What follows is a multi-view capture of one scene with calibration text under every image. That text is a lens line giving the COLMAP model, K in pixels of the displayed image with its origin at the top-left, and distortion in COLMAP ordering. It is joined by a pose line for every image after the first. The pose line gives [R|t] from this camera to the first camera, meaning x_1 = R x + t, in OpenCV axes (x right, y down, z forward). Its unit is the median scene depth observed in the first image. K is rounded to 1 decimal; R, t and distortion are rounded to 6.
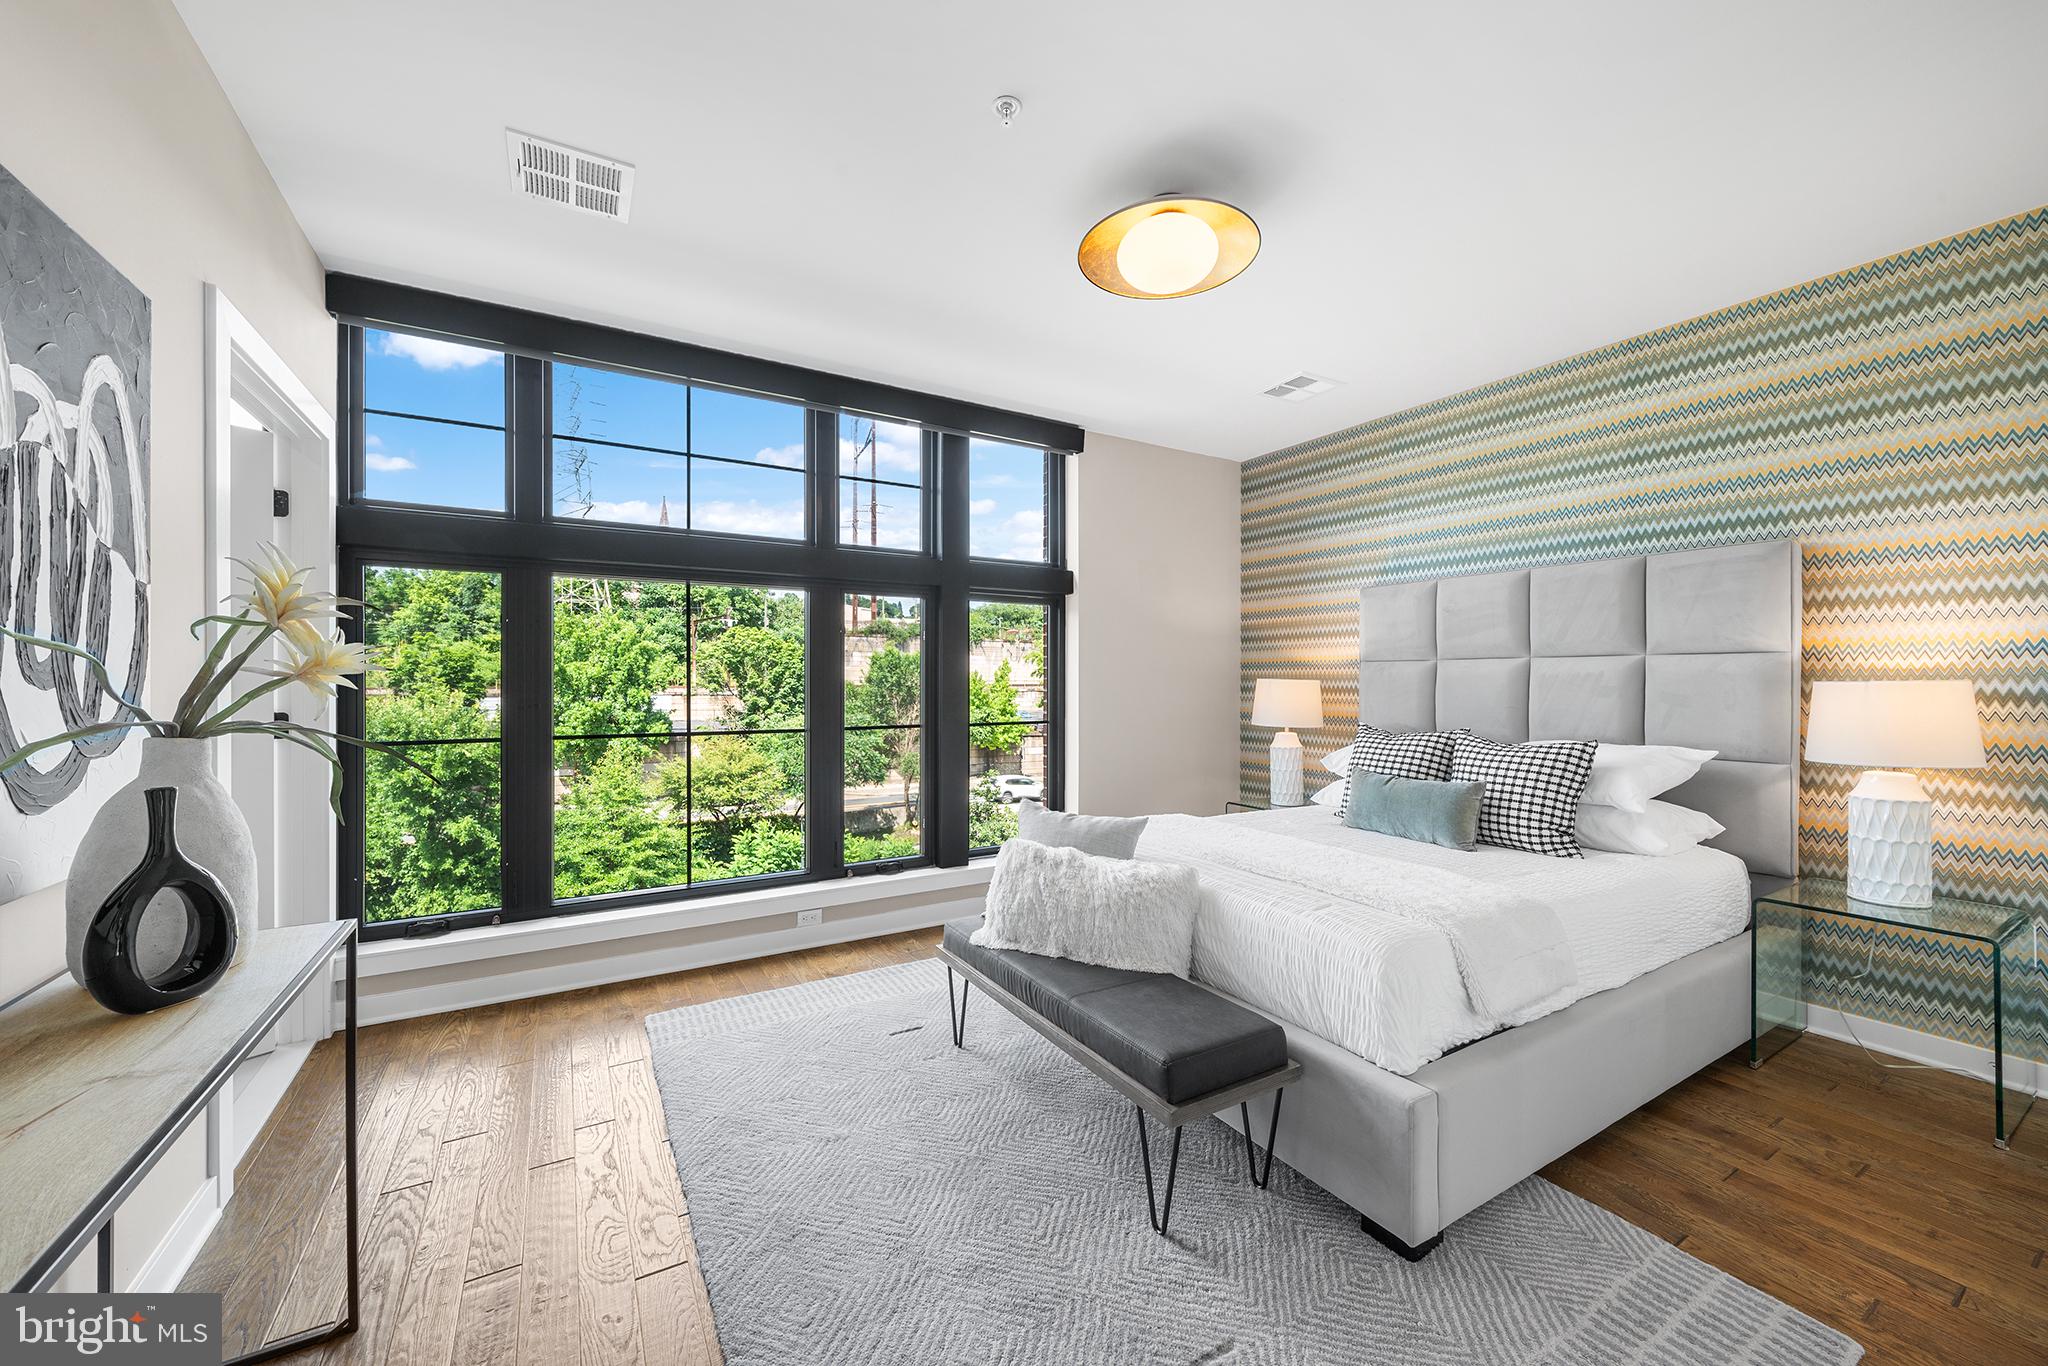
lens RADIAL K [[787.9, 0, 1016.6], [0, 787.9, 680.9], [0, 0, 1]] dist [0.000994, -0.000099]
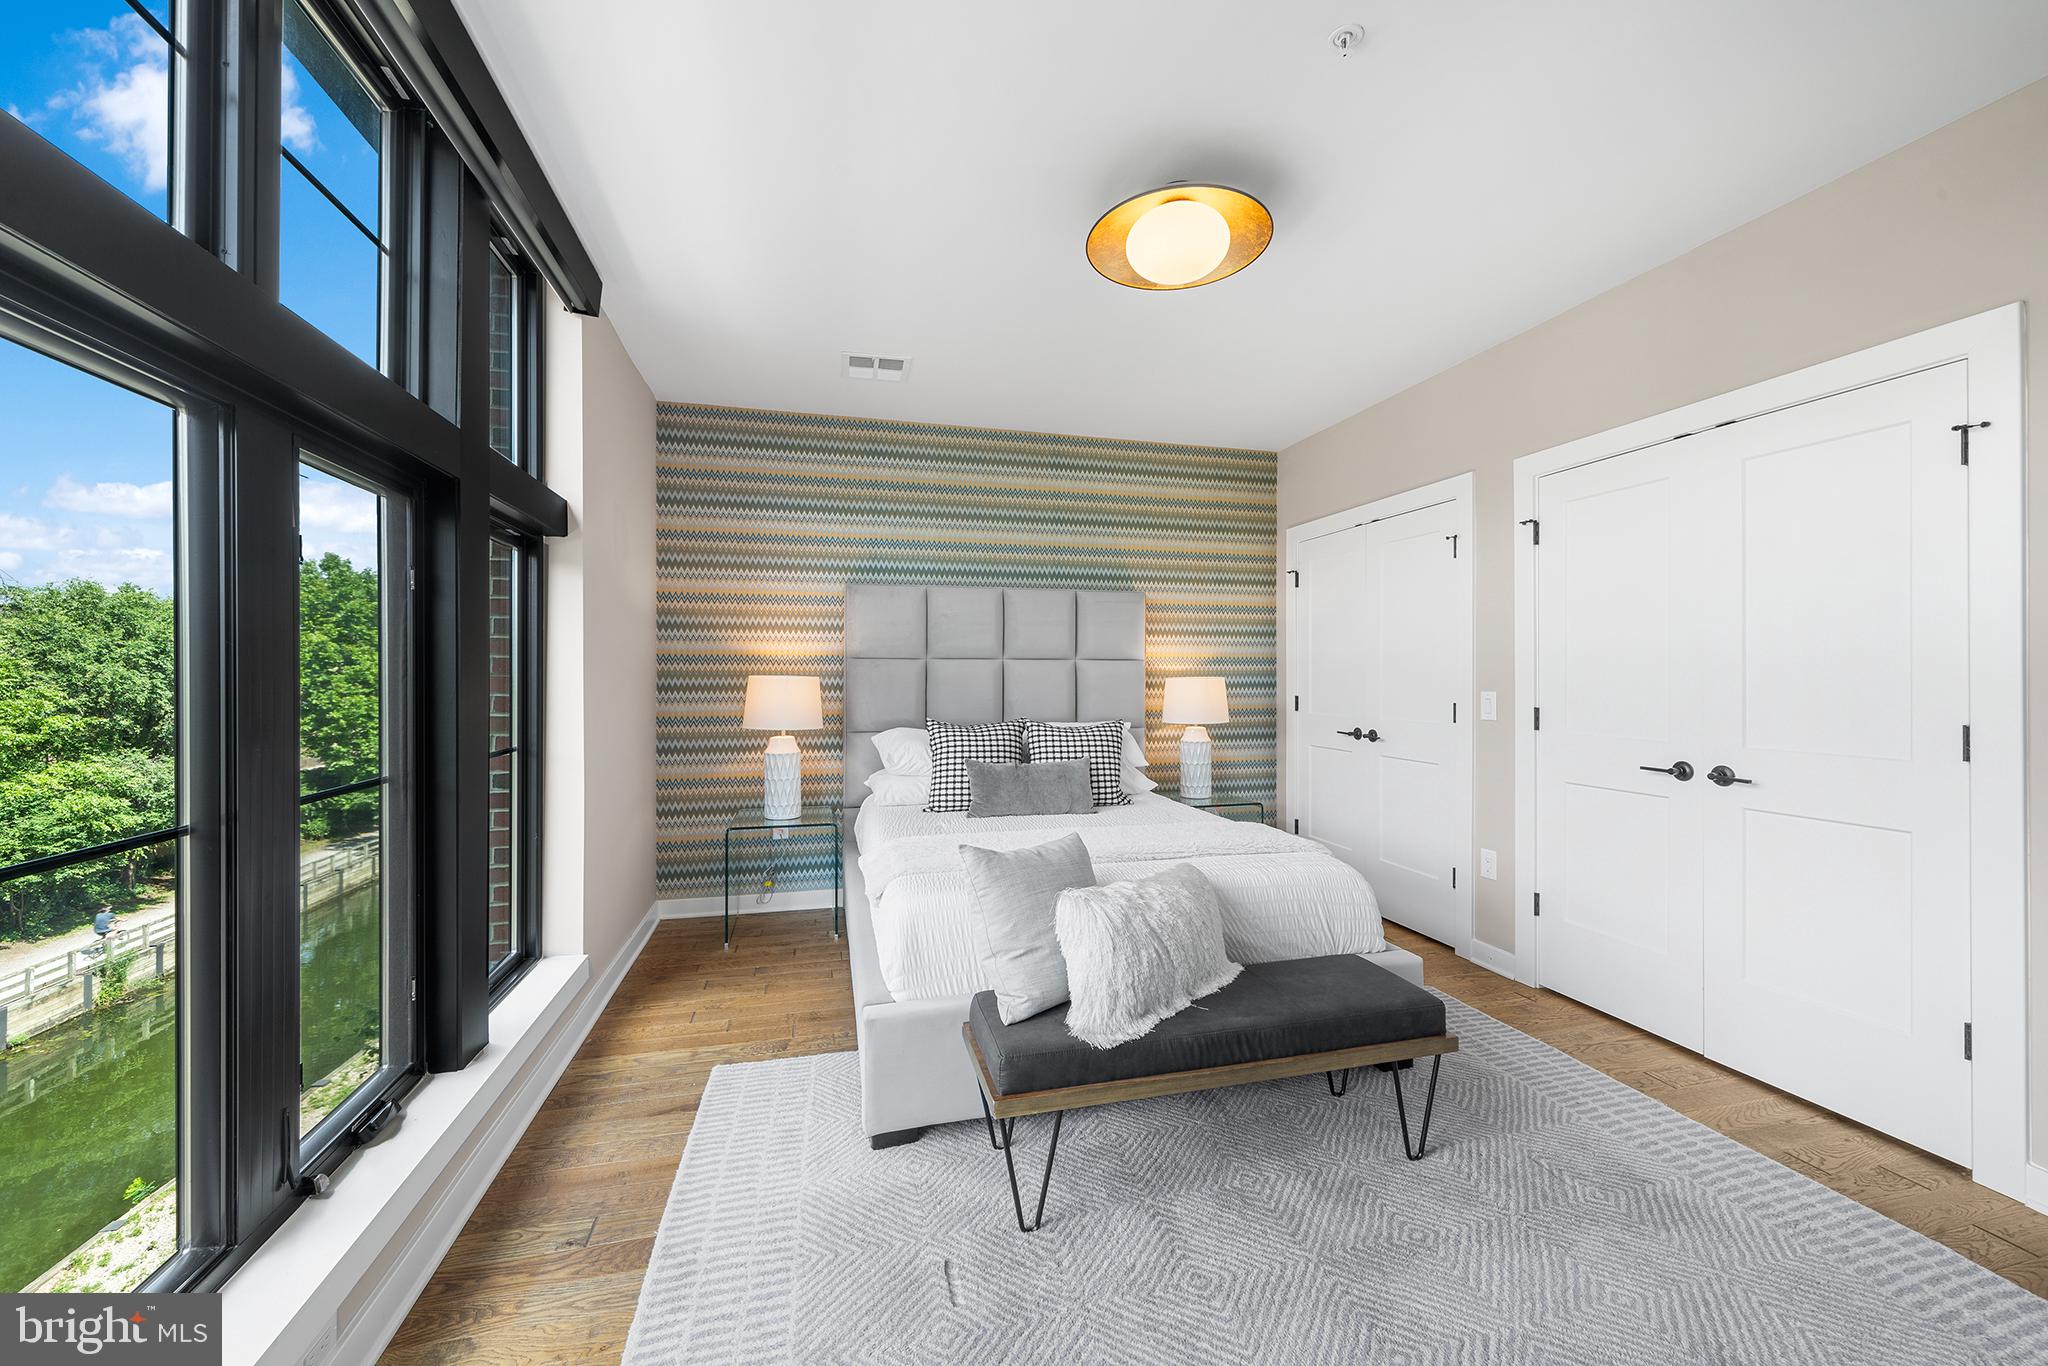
lens RADIAL K [[787.9, 0, 1021.7], [0, 787.9, 677.9], [0, 0, 1]] dist [0.000994, -0.000099]
pose [[0.257973, -0.003673, 0.966145, -0.454191], [-0.002152, 0.999988, 0.004376, -0.004878], [-0.966150, -0.003208, 0.257962, 0.527677]]
